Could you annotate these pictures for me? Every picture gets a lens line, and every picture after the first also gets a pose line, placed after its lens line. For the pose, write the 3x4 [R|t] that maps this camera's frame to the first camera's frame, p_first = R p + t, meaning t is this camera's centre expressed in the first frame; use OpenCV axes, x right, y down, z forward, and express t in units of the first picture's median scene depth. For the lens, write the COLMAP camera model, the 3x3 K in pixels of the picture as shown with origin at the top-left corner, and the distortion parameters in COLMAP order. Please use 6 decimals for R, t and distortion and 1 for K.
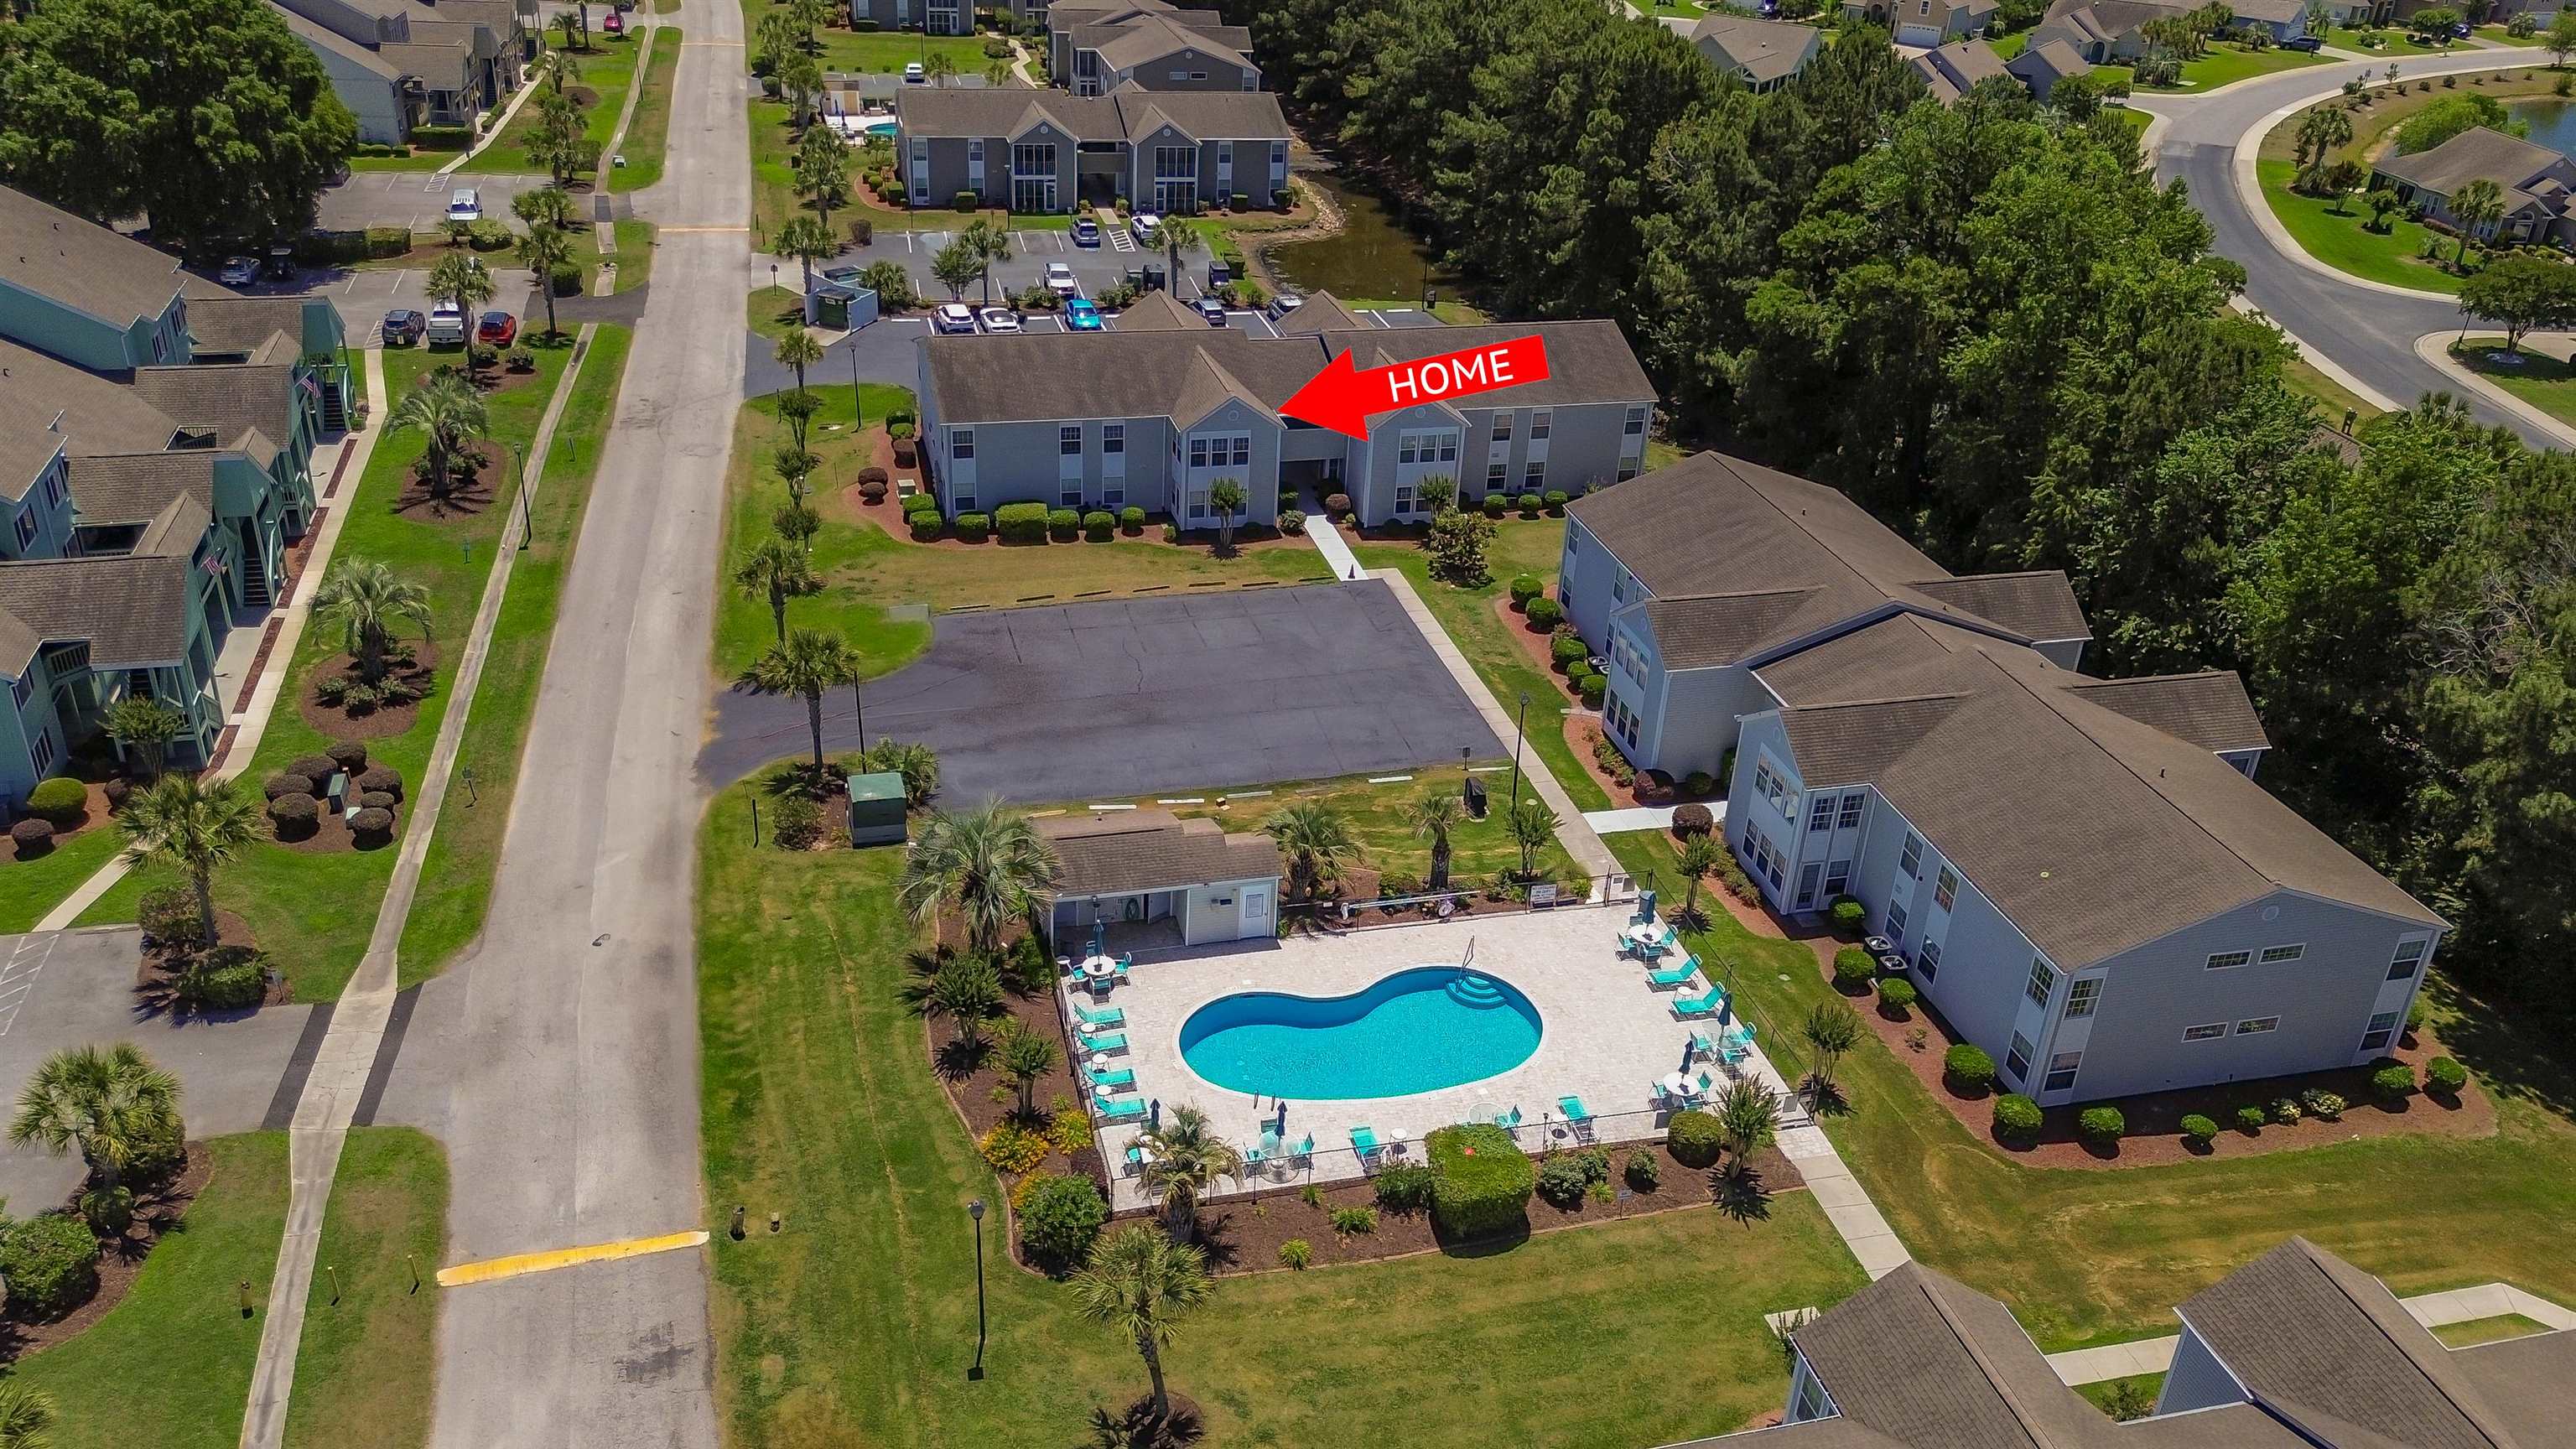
lens RADIAL K [[1858.8, 0, 1288.0], [0, 1858.8, 724.5], [0, 0, 1]] dist [0.068460, -0.053443]
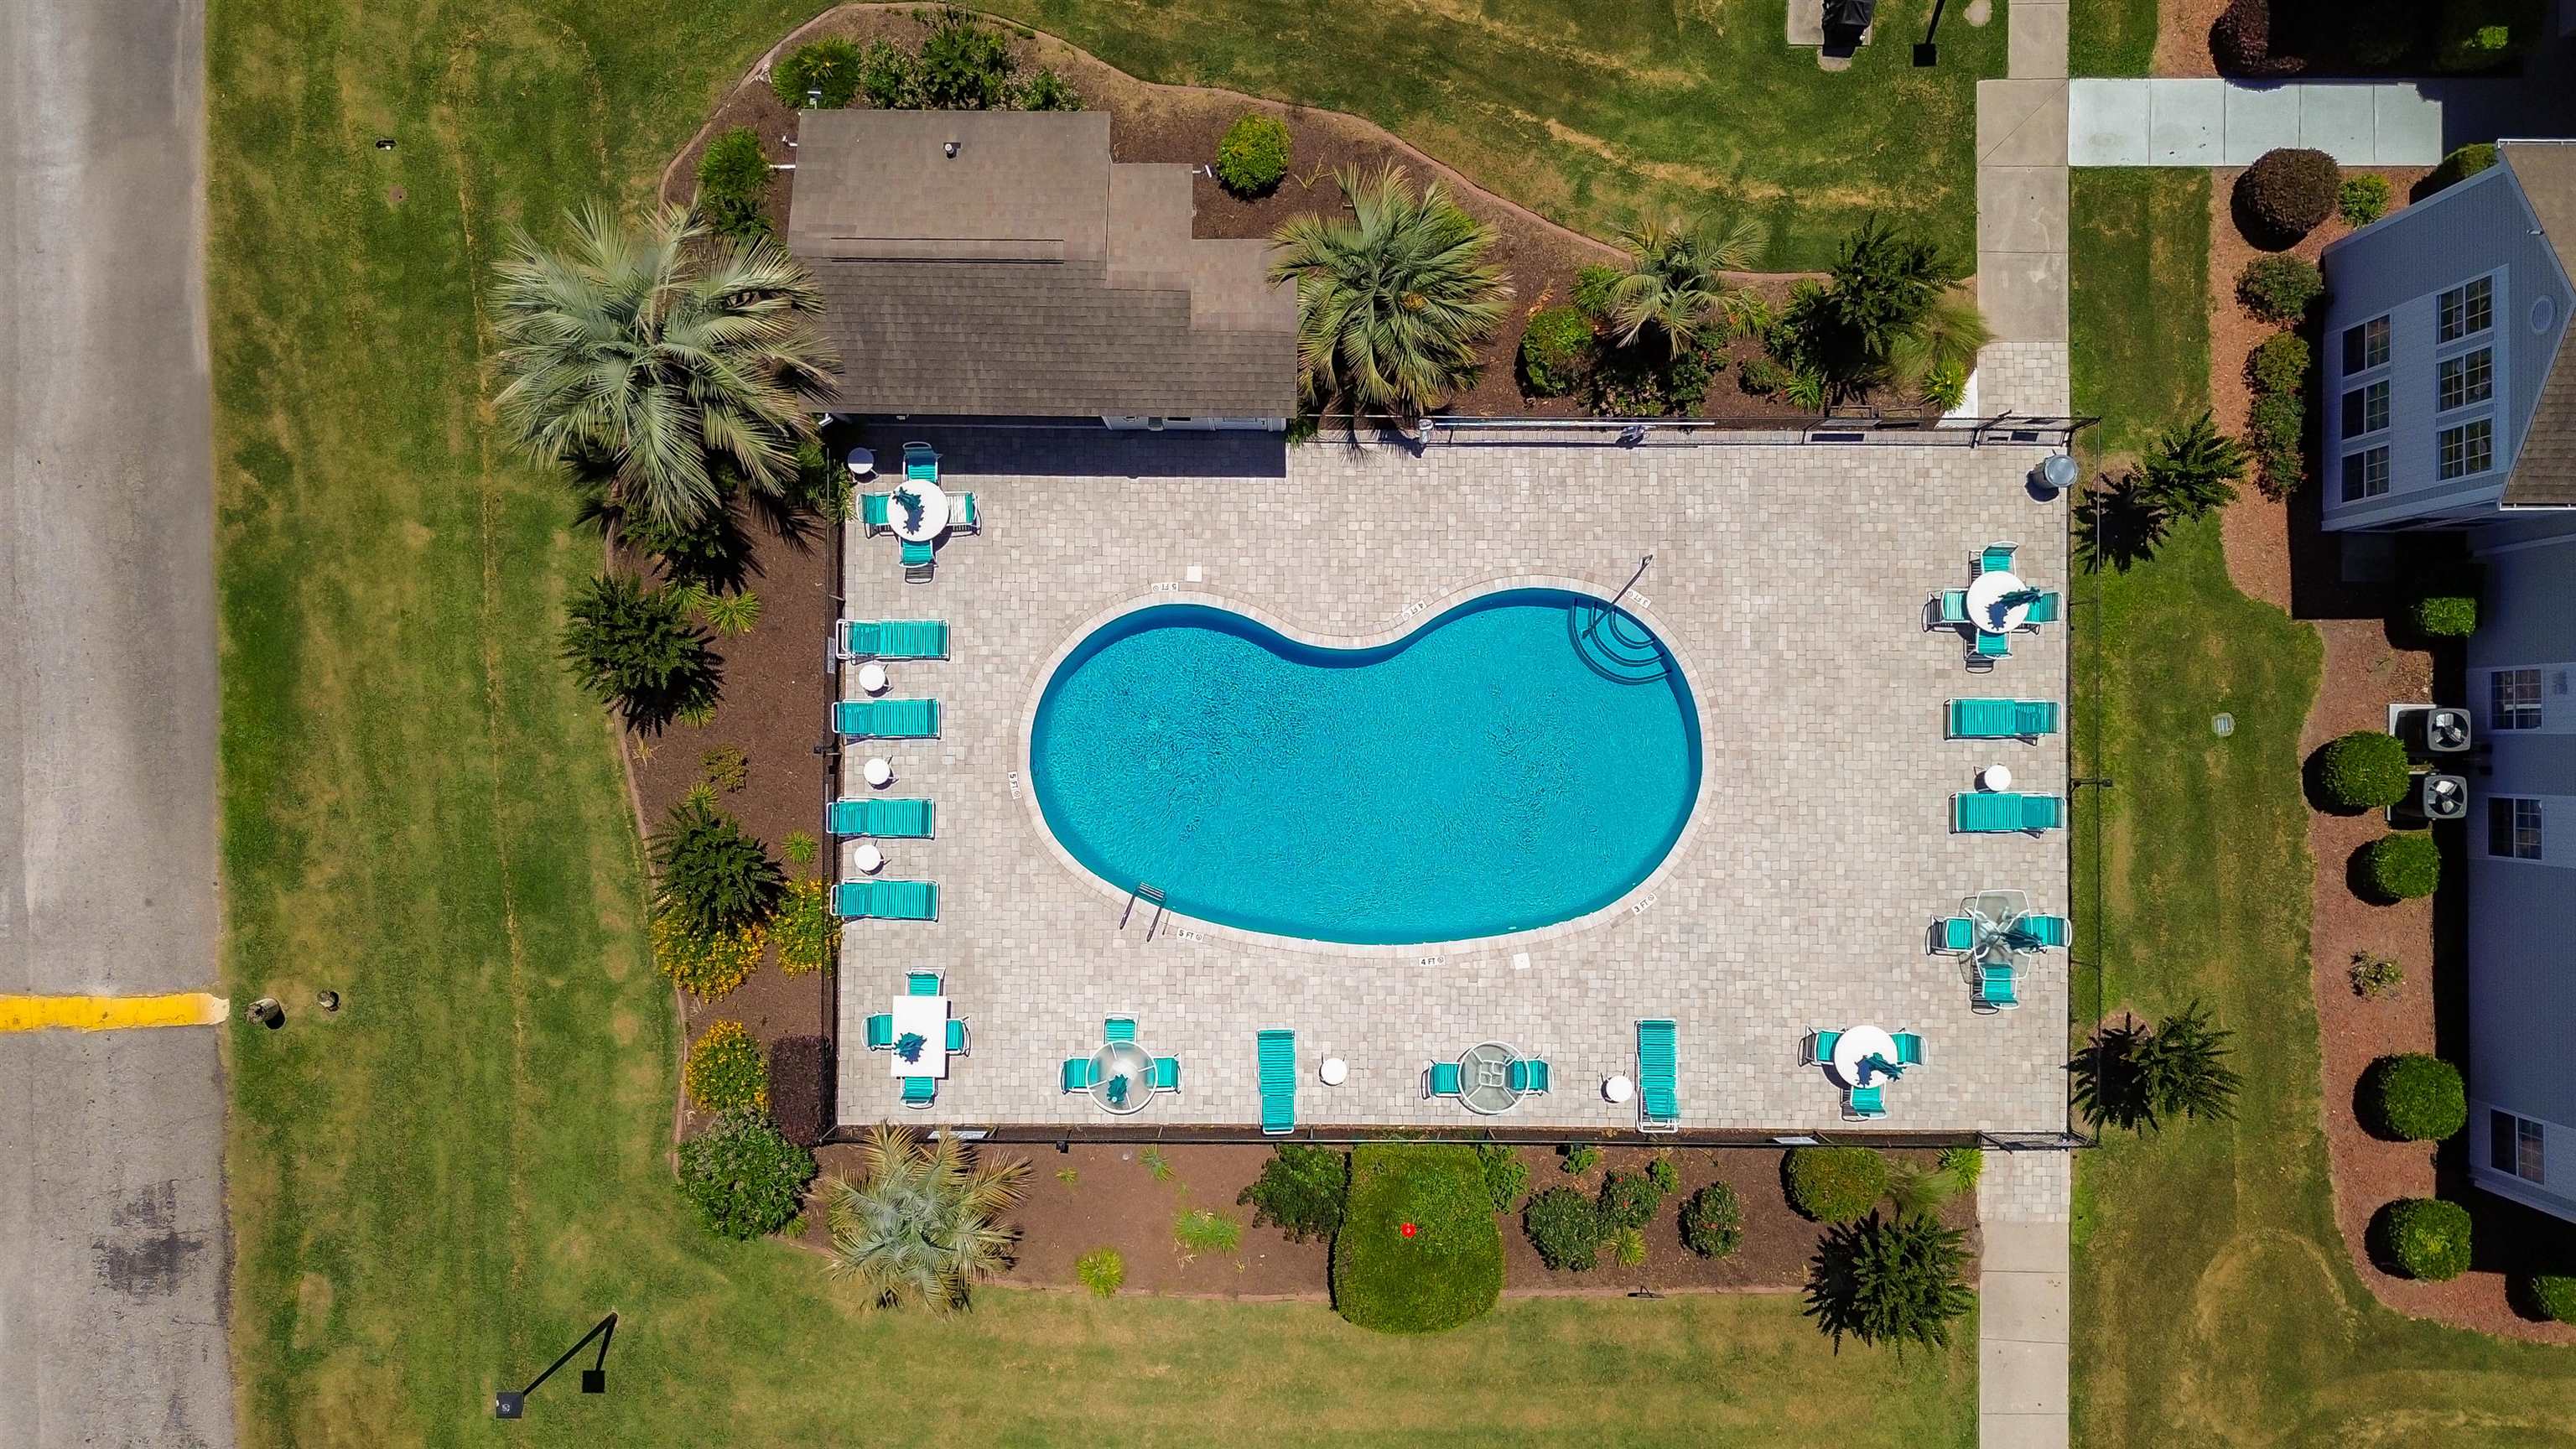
lens RADIAL K [[1858.8, 0, 1288.0], [0, 1858.8, 724.5], [0, 0, 1]] dist [0.068460, -0.053443]
pose [[0.966502, 0.251850, -0.049448, 0.046579], [-0.085349, 0.497077, 0.863499, -0.341018], [0.242052, -0.830353, 0.501921, 0.784223]]
